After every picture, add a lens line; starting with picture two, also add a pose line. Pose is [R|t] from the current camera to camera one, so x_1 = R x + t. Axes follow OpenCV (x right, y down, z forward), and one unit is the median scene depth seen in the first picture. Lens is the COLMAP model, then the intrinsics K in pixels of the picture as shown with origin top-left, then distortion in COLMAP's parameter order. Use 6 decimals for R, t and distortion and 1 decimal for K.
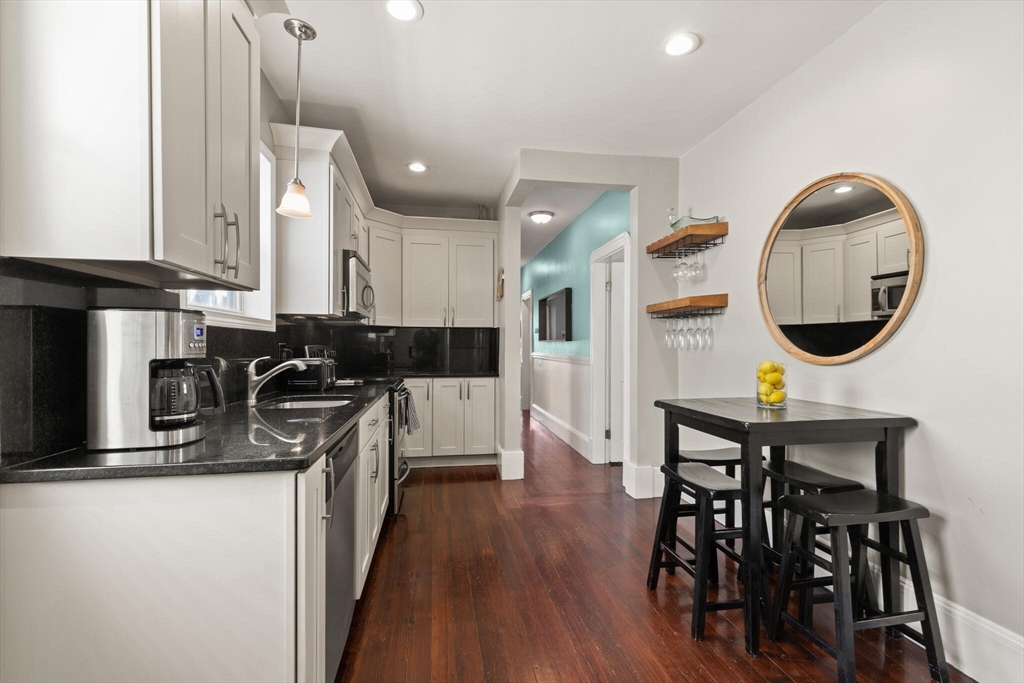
lens RADIAL K [[471.8, 0, 515.0], [0, 471.8, 342.9], [0, 0, 1]] dist [0.006000, -0.001967]
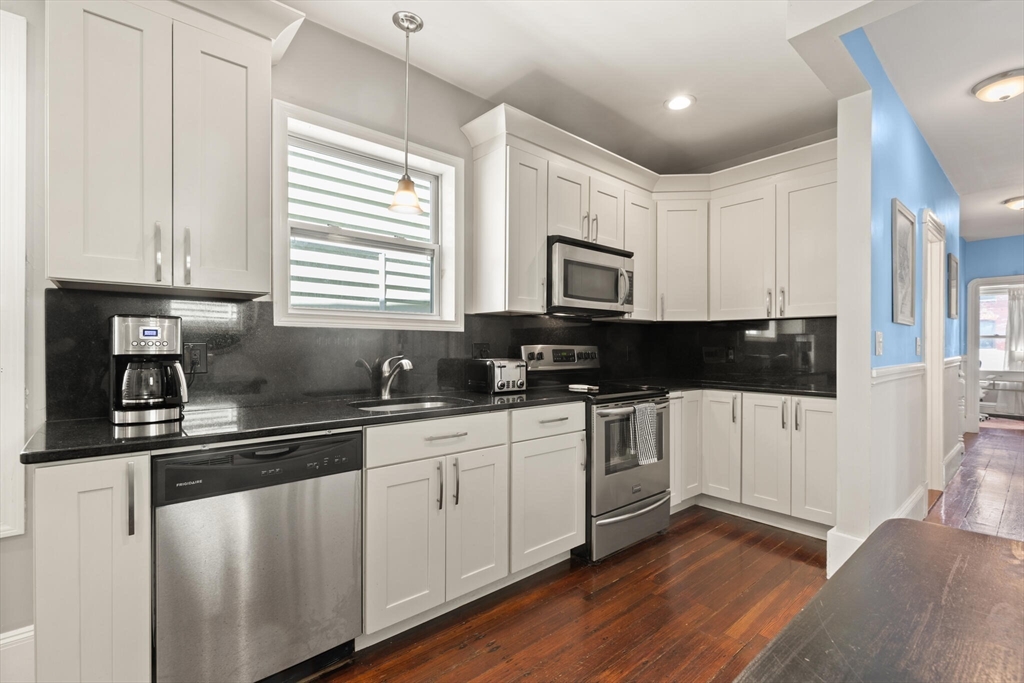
lens RADIAL K [[471.8, 0, 499.1], [0, 471.8, 349.0], [0, 0, 1]] dist [0.006000, -0.001967]
pose [[0.509334, 0.004109, -0.860559, 0.352451], [0.004436, 0.999963, 0.007400, 0.005283], [0.860557, -0.007586, 0.509297, 0.474871]]
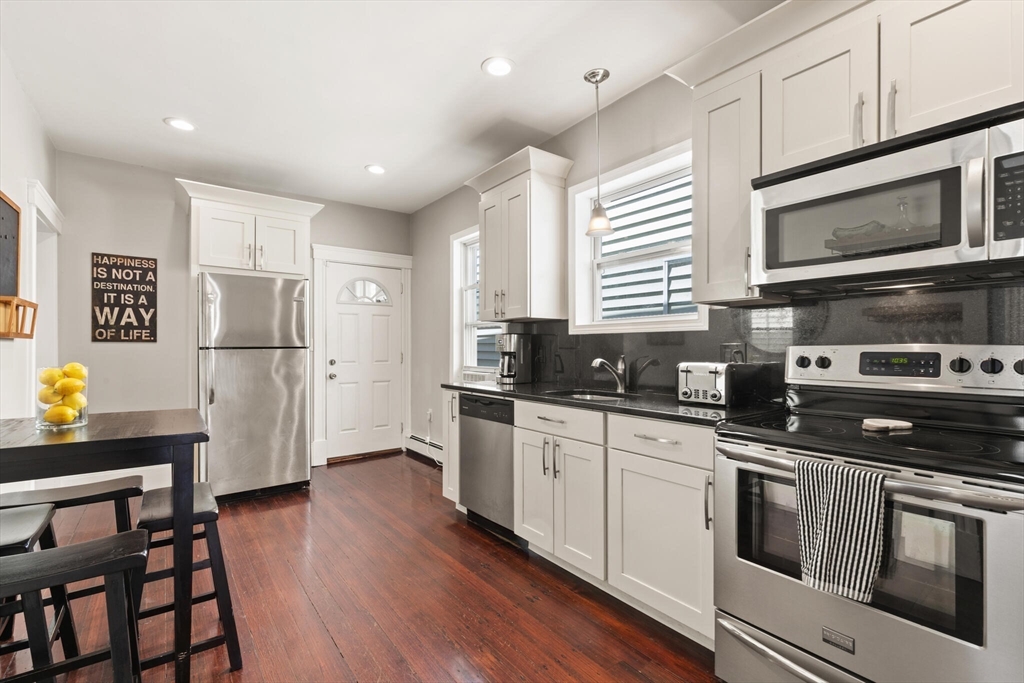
lens RADIAL K [[471.8, 0, 521.4], [0, 471.8, 343.7], [0, 0, 1]] dist [0.006000, -0.001967]
pose [[-0.895788, -0.006929, -0.444427, 0.170918], [0.001240, 0.999836, -0.018088, 0.014269], [0.444480, -0.016754, -0.895632, 1.408748]]
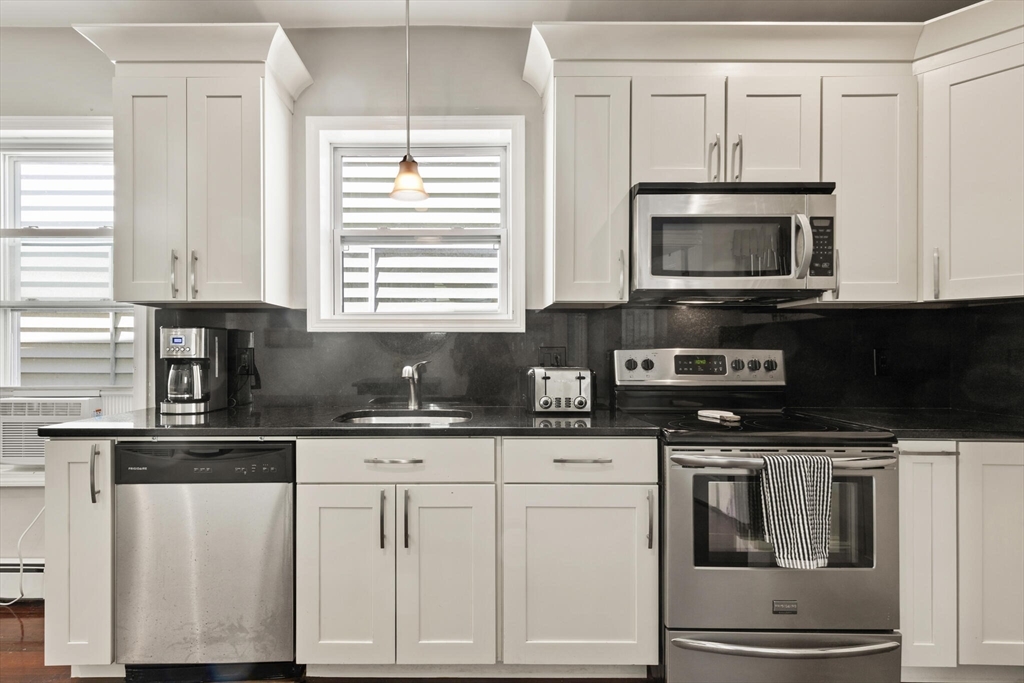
lens RADIAL K [[471.8, 0, 547.3], [0, 471.8, 351.6], [0, 0, 1]] dist [0.006000, -0.001967]
pose [[-0.182235, -0.000649, -0.983255, 0.247504], [0.006823, 0.999975, -0.001924, 0.009256], [0.983231, -0.007059, -0.182226, 1.010903]]
